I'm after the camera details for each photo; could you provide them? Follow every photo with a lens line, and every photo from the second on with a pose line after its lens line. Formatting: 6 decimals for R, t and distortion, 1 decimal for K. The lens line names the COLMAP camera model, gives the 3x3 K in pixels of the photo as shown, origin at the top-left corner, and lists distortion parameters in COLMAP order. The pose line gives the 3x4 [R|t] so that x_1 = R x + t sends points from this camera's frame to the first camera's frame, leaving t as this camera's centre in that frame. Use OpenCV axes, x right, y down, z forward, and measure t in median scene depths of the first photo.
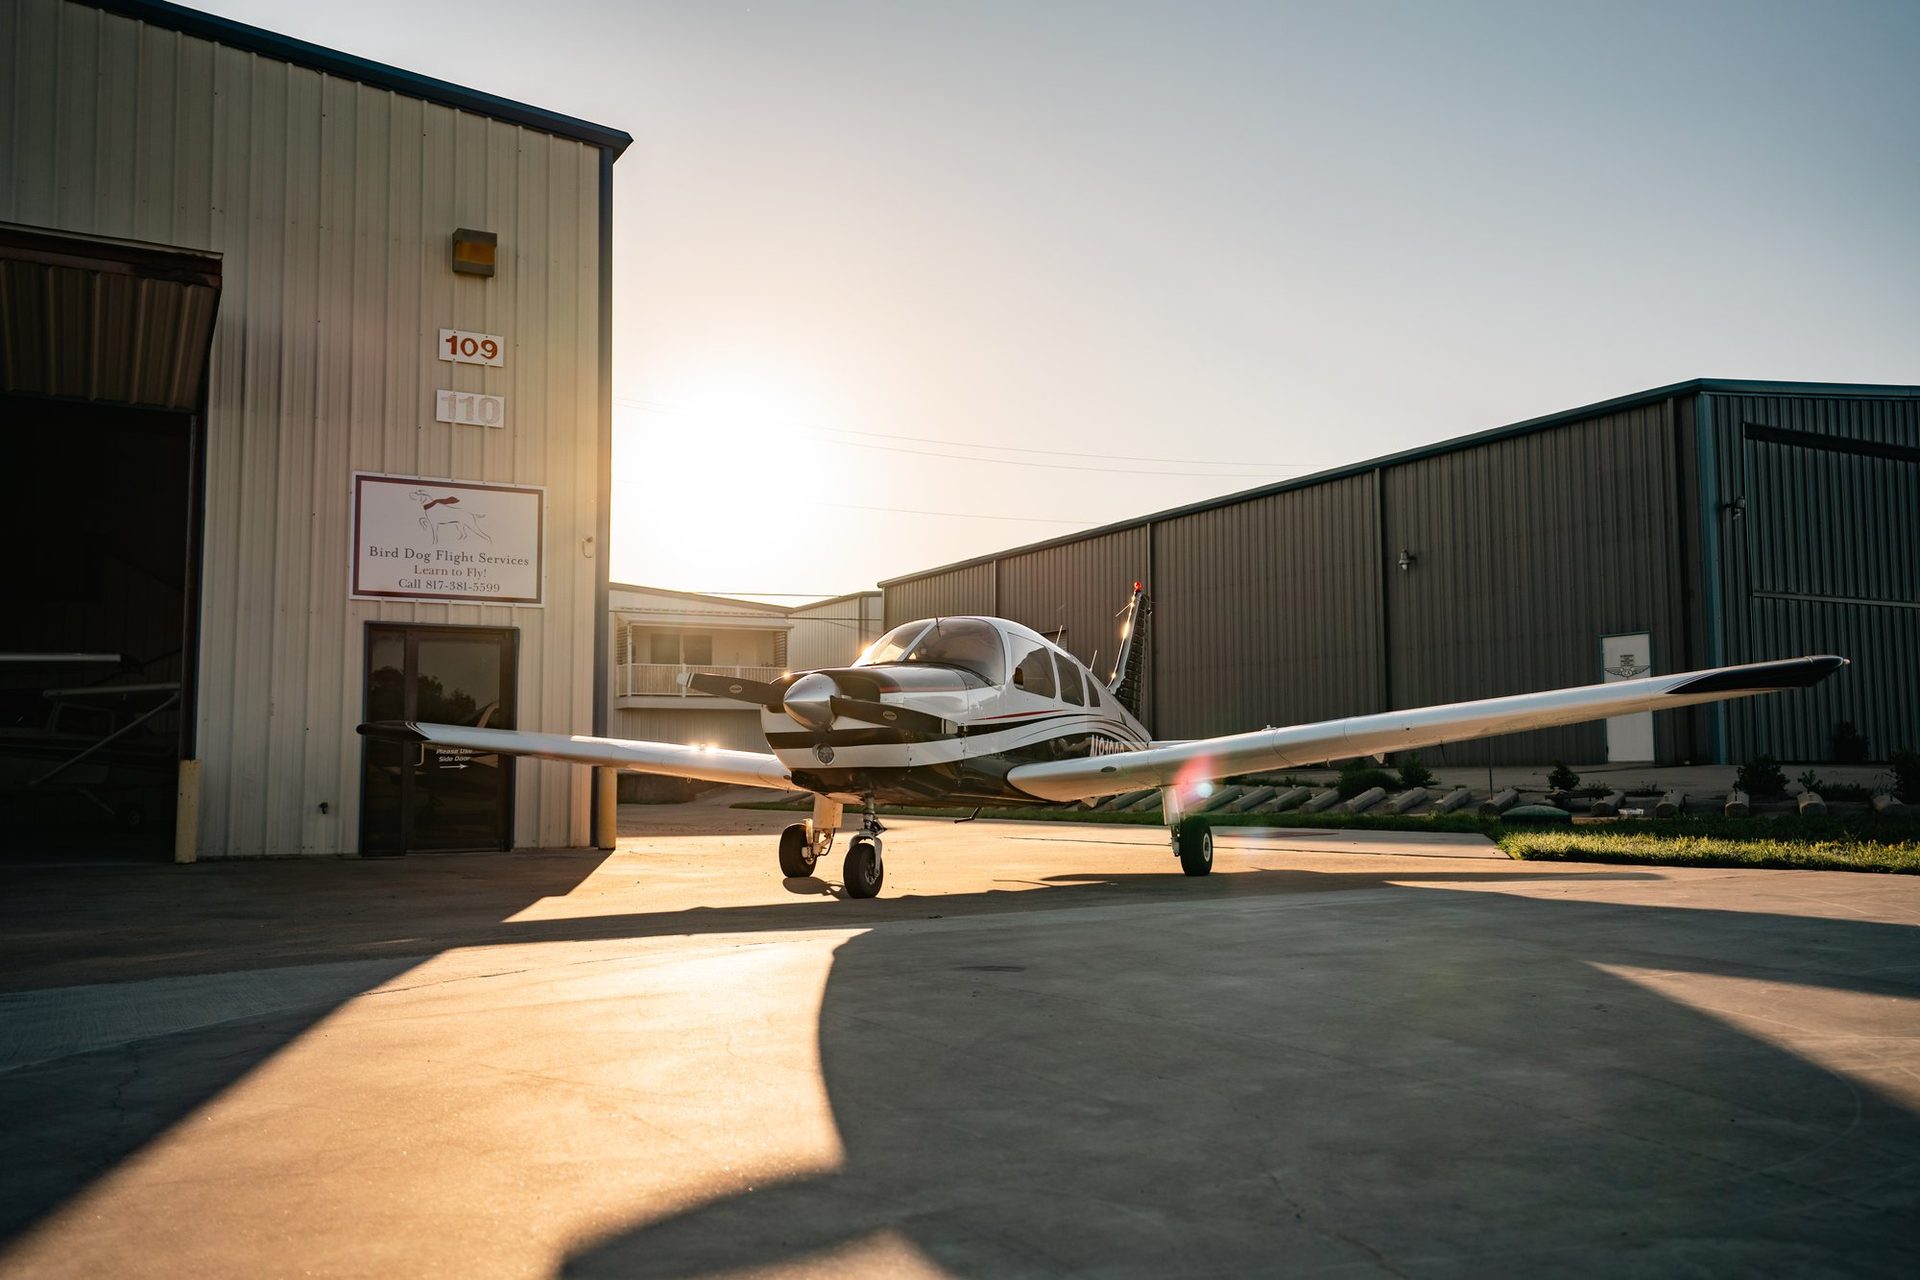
lens RADIAL K [[1549.5, 0, 963.8], [0, 1549.5, 632.4], [0, 0, 1]] dist [0.043572, 0.003446]
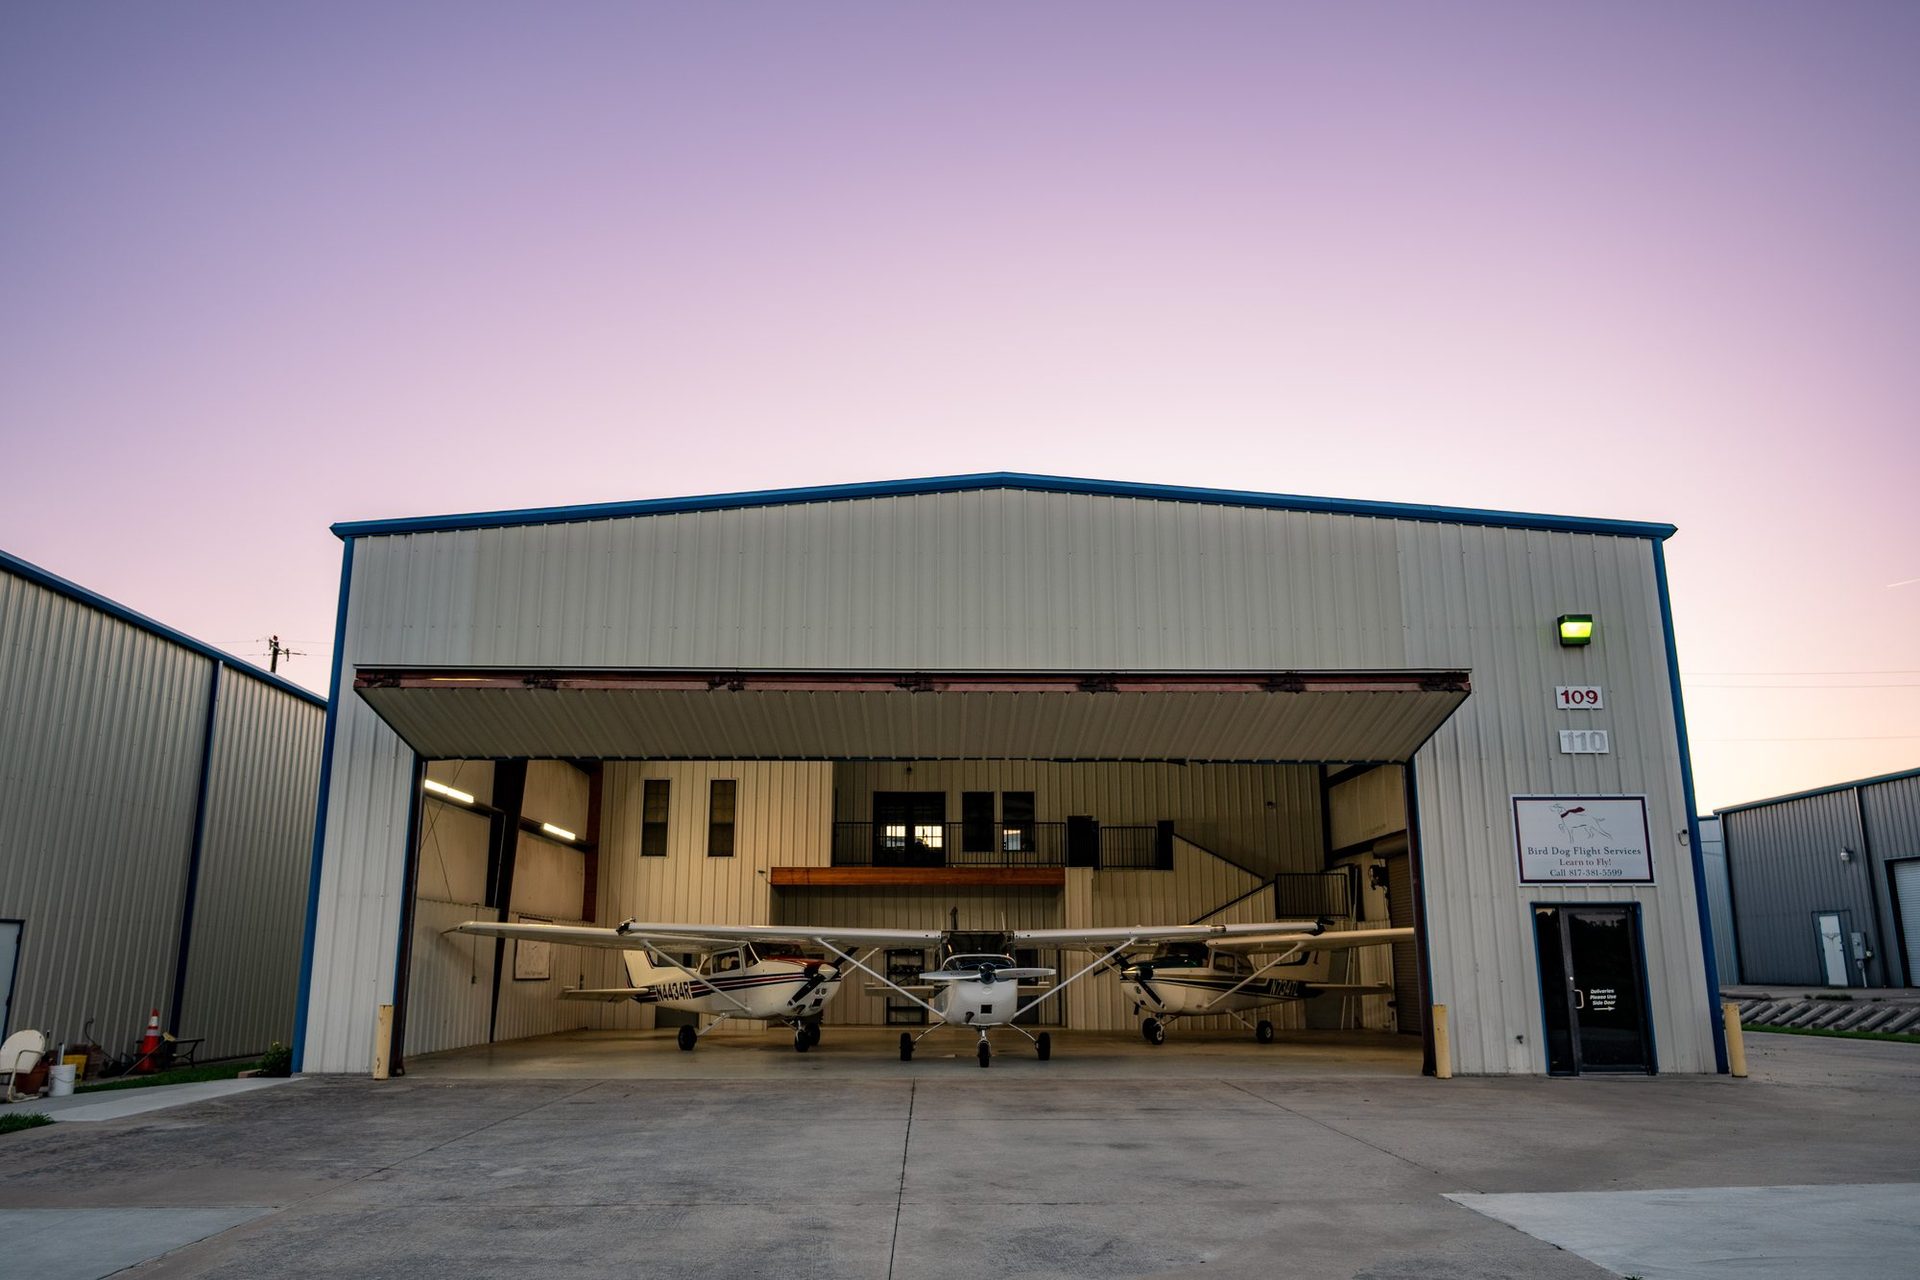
lens RADIAL K [[1357.7, 0, 956.4], [0, 1357.7, 657.6], [0, 0, 1]] dist [-0.008564, -0.003401]
pose [[0.886177, -0.103776, -0.451577, -0.260157], [0.042059, 0.988589, -0.144650, -0.067108], [0.461435, 0.109192, 0.880429, -0.316867]]
